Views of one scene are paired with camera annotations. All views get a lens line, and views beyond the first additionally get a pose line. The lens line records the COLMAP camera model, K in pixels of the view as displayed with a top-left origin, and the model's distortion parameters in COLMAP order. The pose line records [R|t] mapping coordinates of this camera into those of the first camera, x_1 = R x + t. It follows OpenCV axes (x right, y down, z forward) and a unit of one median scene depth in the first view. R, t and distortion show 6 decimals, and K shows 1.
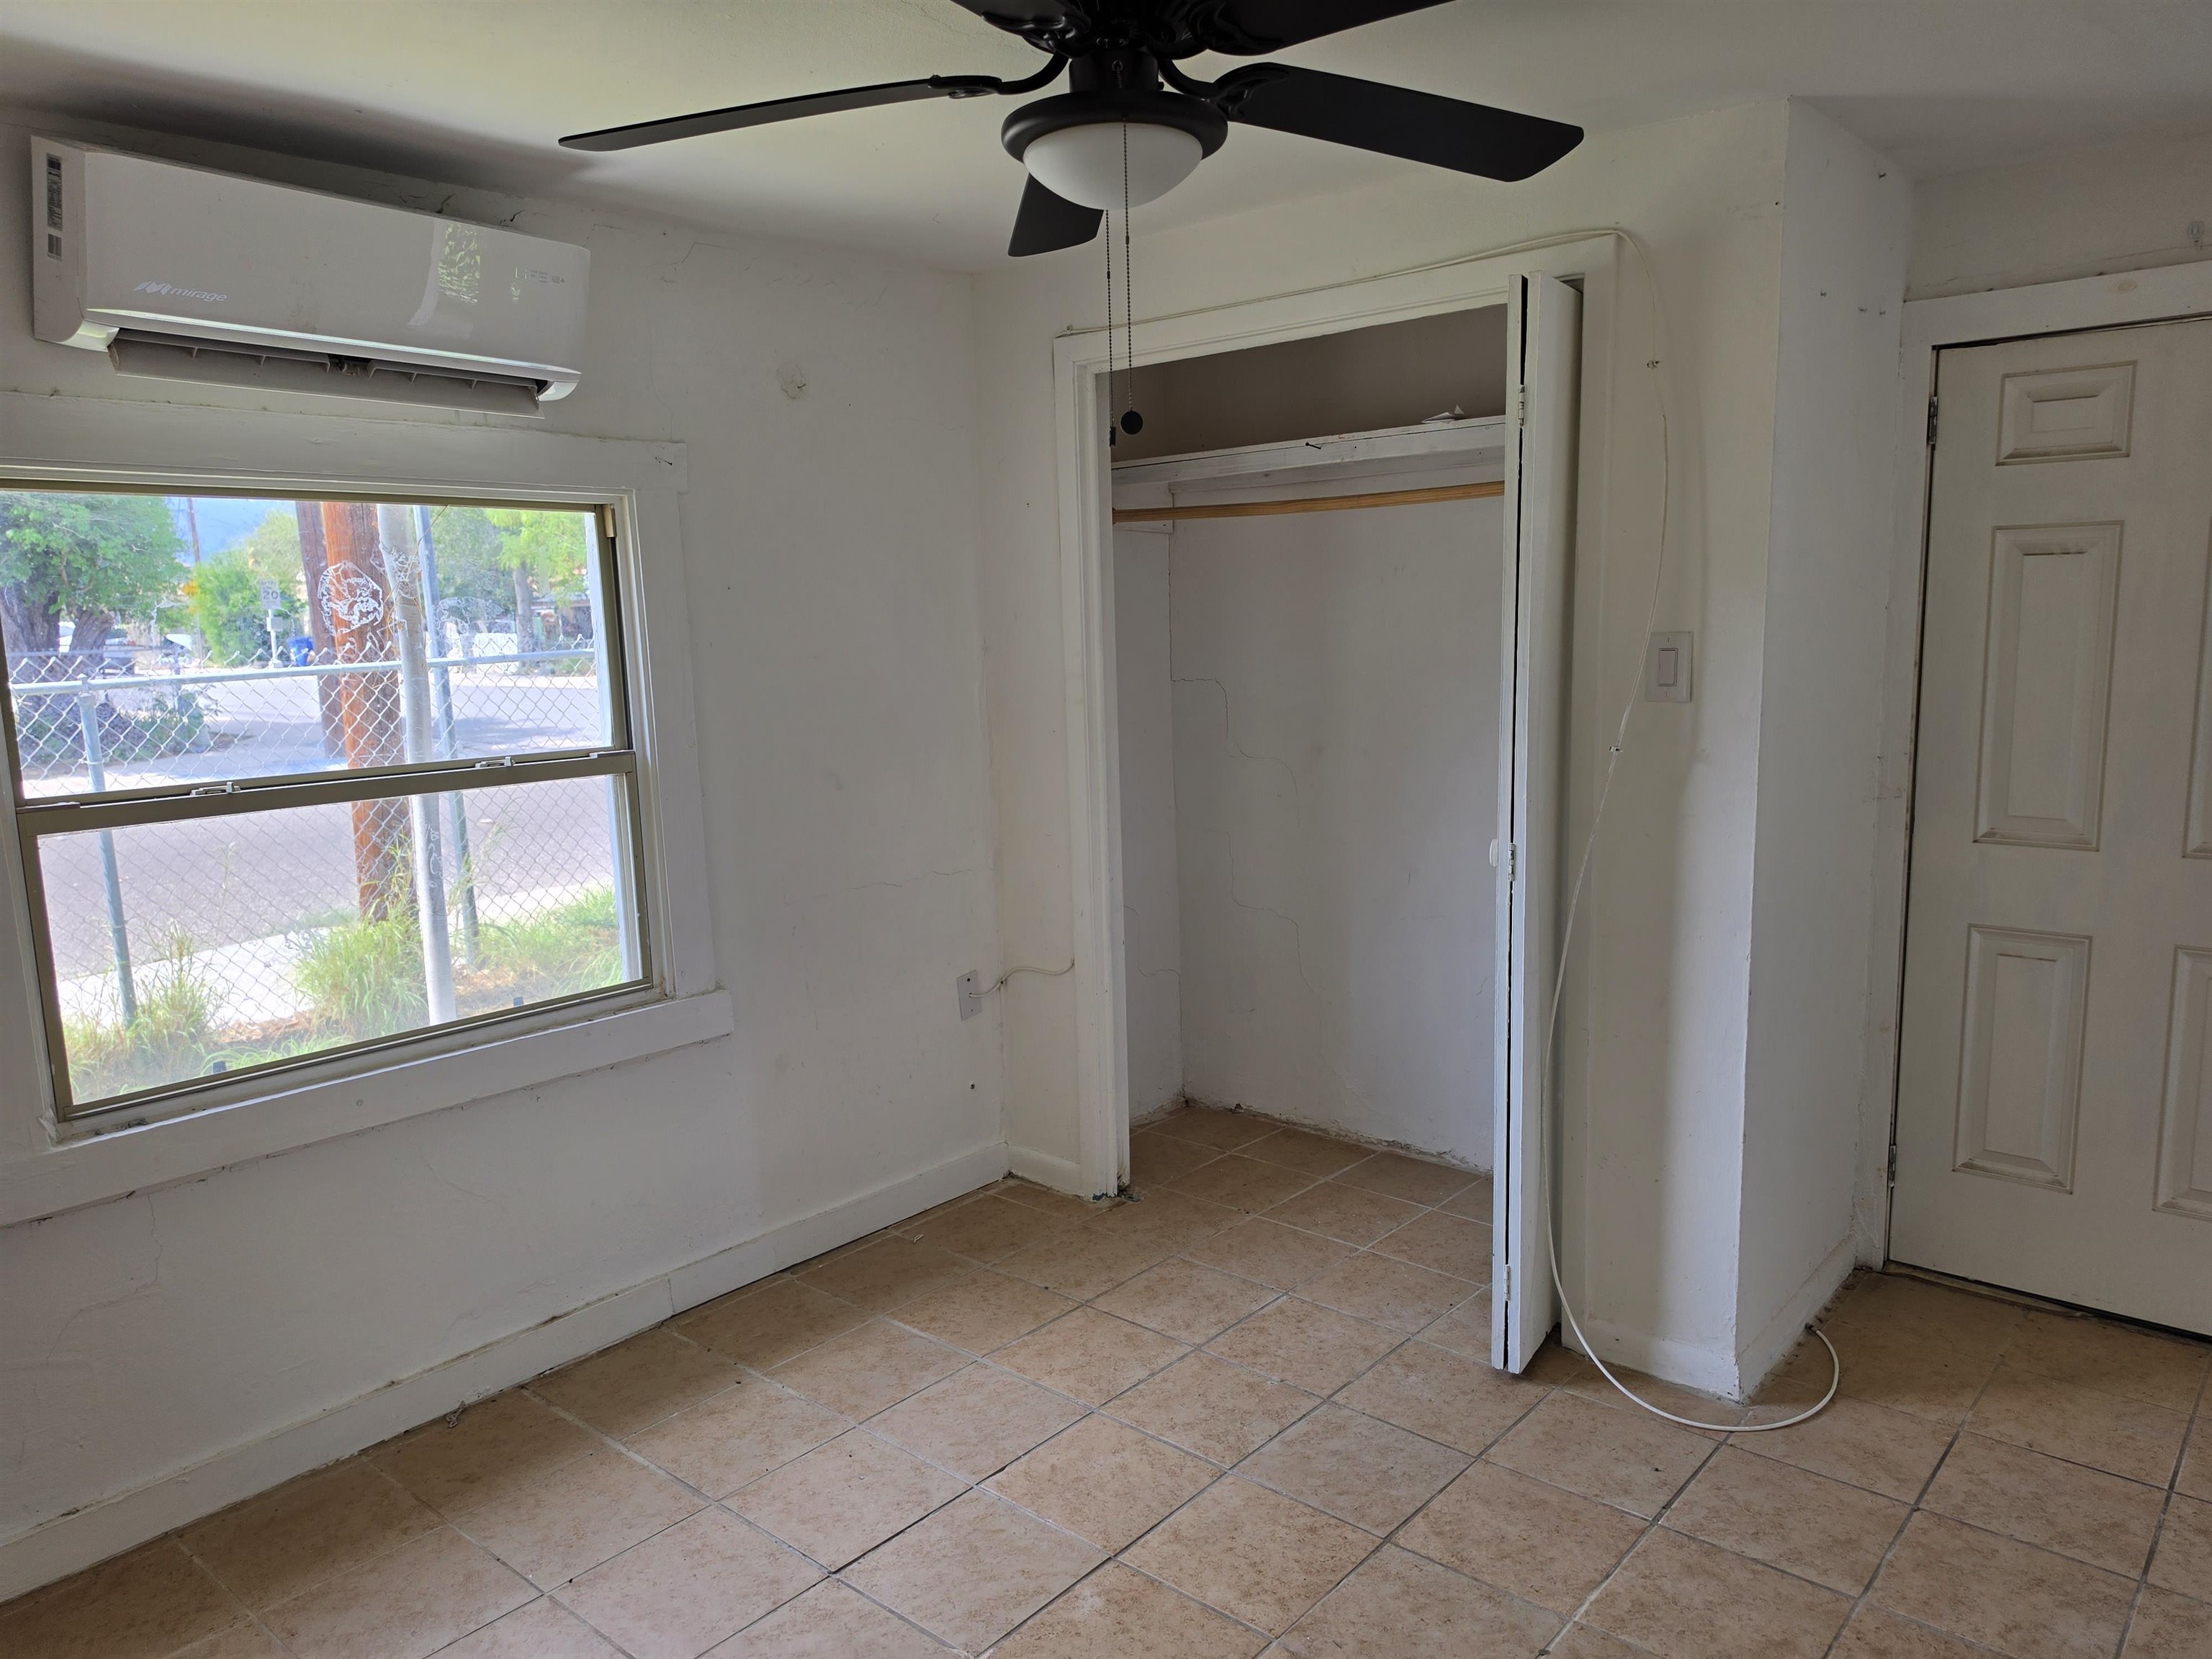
lens RADIAL K [[1509.9, 0, 1111.1], [0, 1509.9, 842.9], [0, 0, 1]] dist [-0.000020, -0.001274]
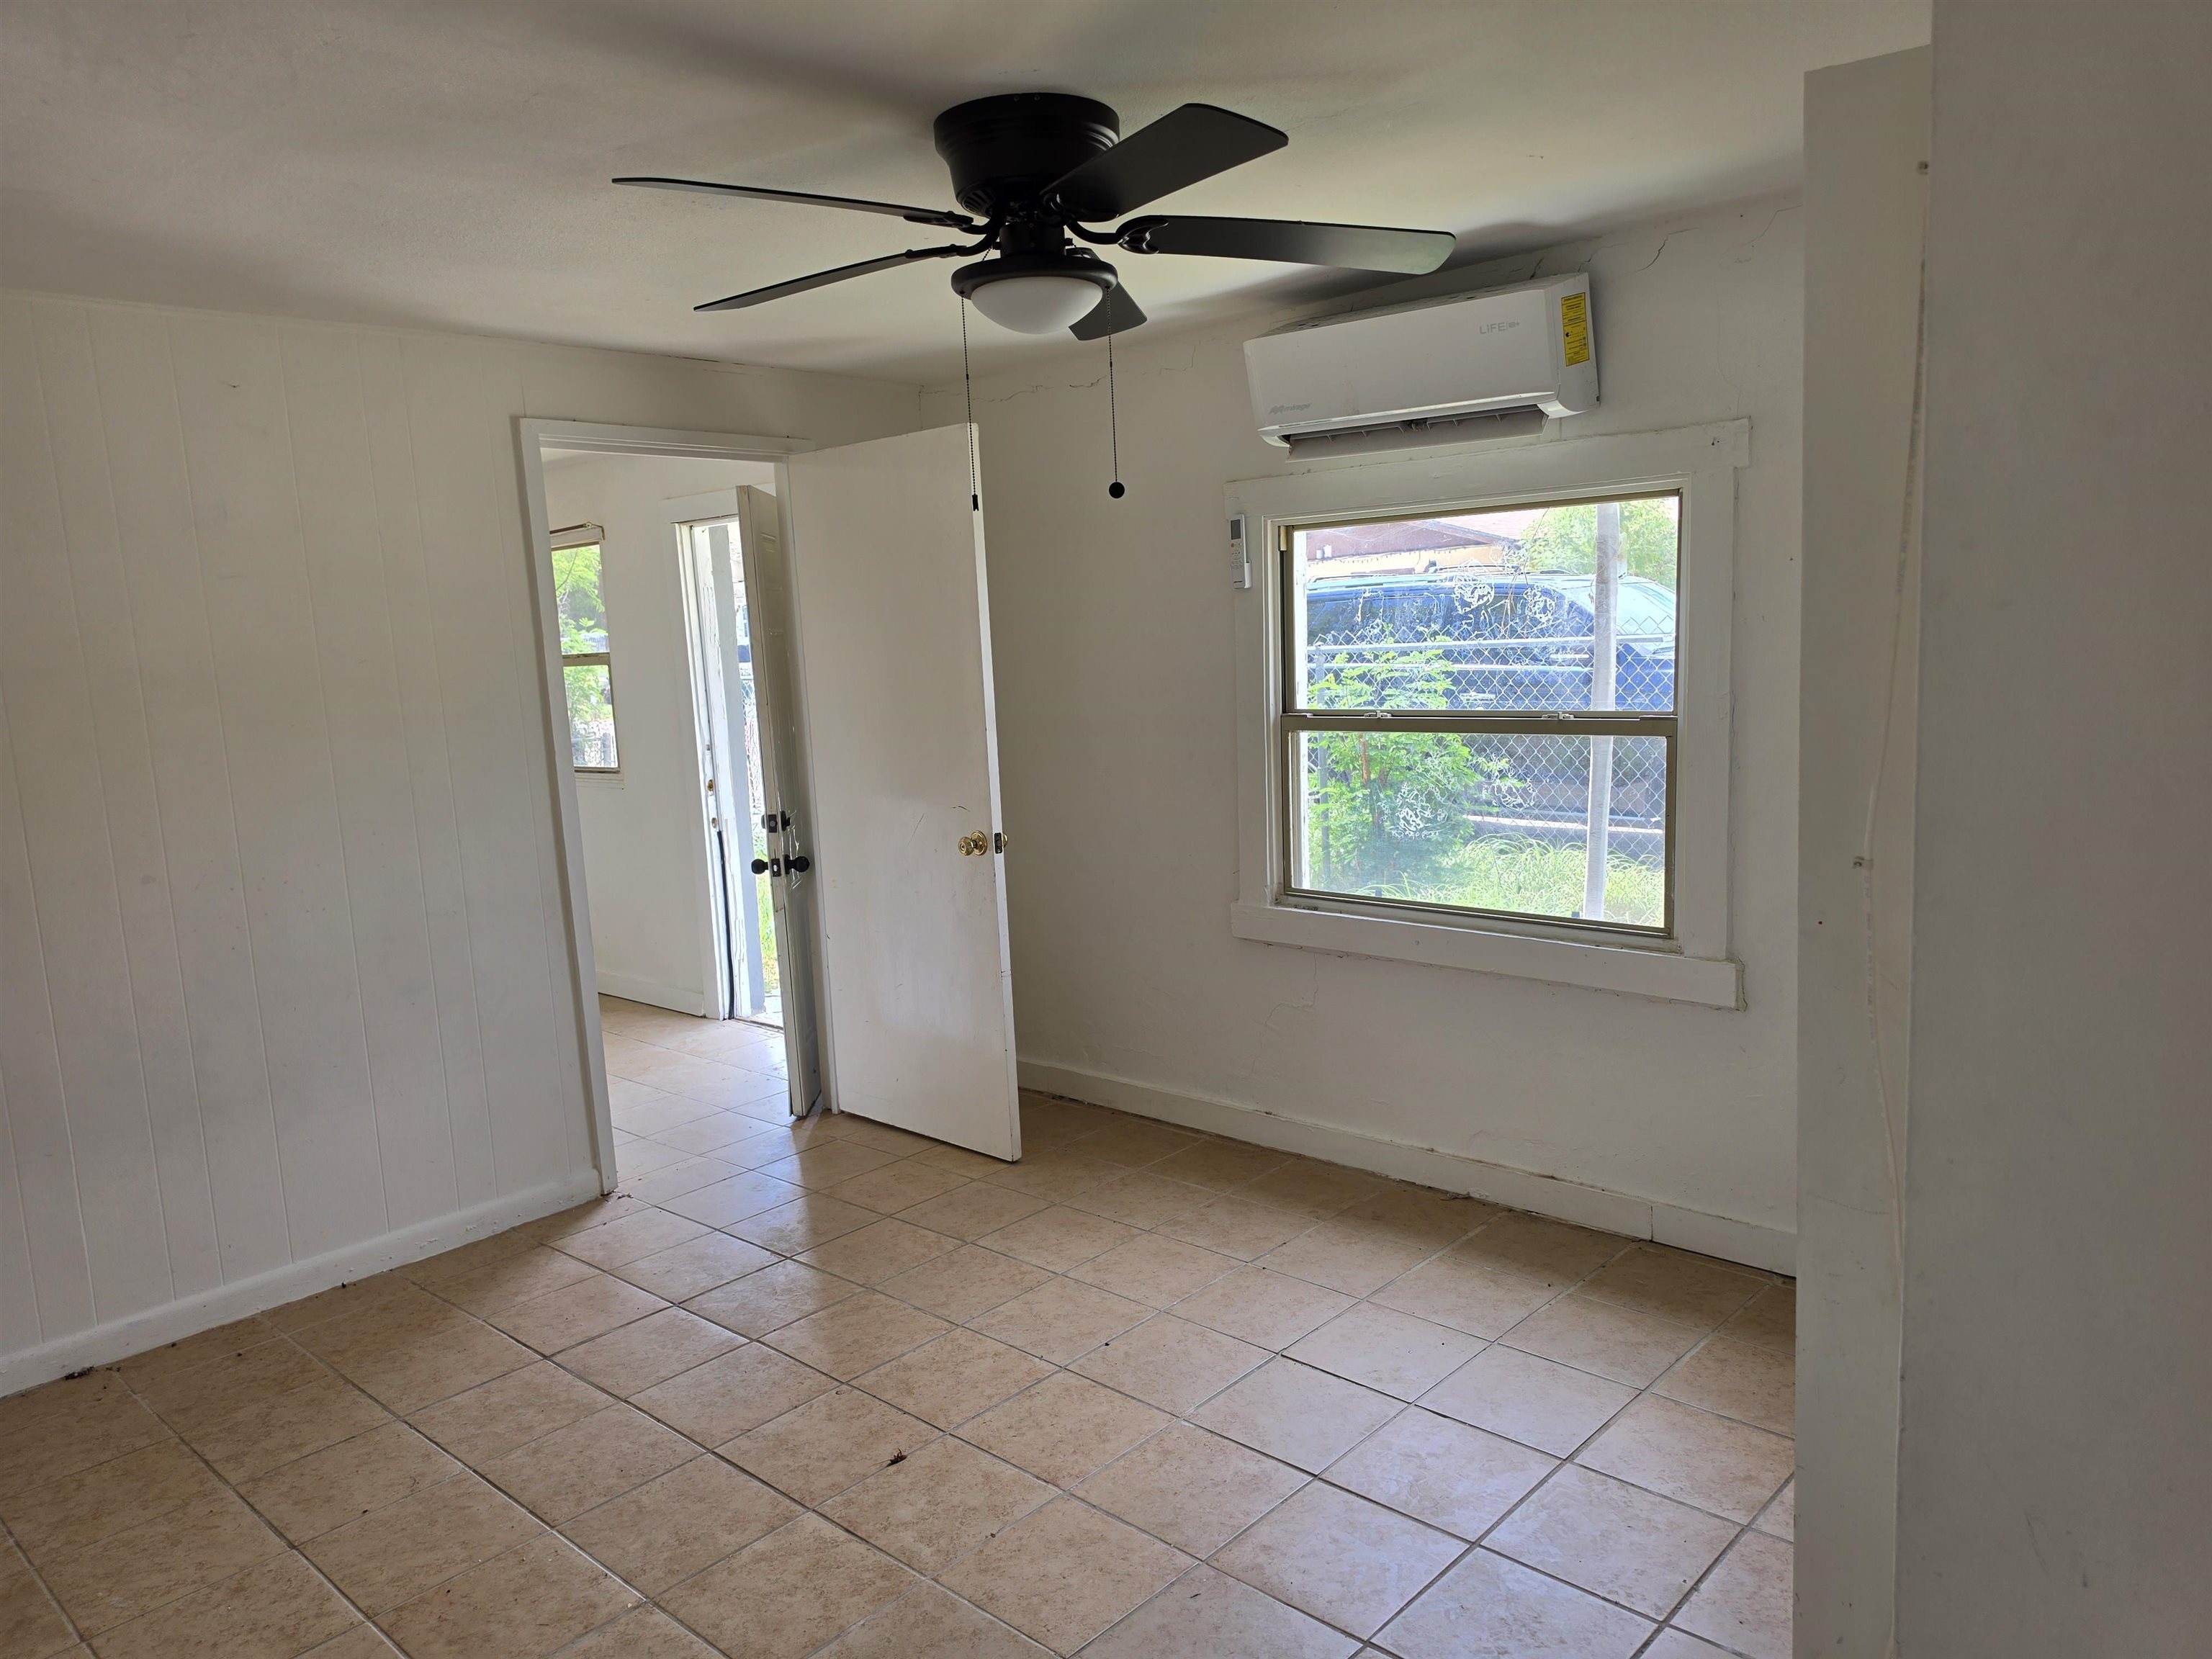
lens RADIAL K [[1509.9, 0, 1109.5], [0, 1509.9, 827.3], [0, 0, 1]] dist [-0.000020, -0.001274]
pose [[-0.041638, 0.163784, -0.985617, 0.885134], [-0.099908, 0.980846, 0.167211, -0.141914], [0.994125, 0.105433, -0.024477, 0.723680]]
